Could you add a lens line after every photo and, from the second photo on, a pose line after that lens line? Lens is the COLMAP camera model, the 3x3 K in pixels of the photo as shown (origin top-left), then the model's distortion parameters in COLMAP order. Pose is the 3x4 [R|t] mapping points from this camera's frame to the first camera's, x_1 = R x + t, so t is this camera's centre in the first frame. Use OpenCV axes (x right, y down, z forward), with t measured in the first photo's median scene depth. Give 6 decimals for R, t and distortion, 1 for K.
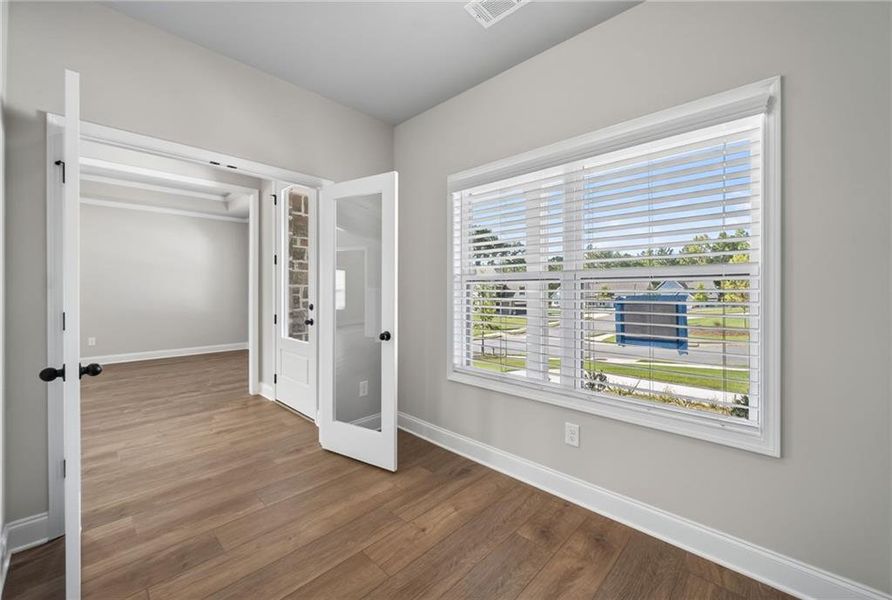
lens RADIAL K [[360.6, 0, 443.5], [0, 360.6, 293.3], [0, 0, 1]] dist [-0.002566, 0.000285]
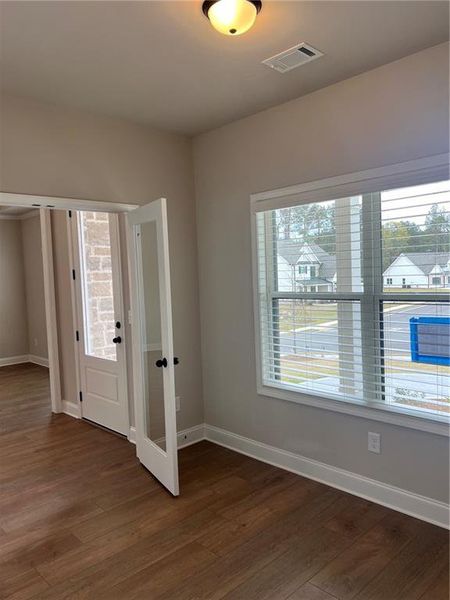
lens RADIAL K [[452.4, 0, 224.6], [0, 452.4, 302.6], [0, 0, 1]] dist [0.016340, -0.001943]
pose [[0.998123, -0.040066, -0.046326, -0.017836], [0.042593, 0.997582, 0.054915, -0.128555], [0.044014, -0.056785, 0.997416, -0.373289]]
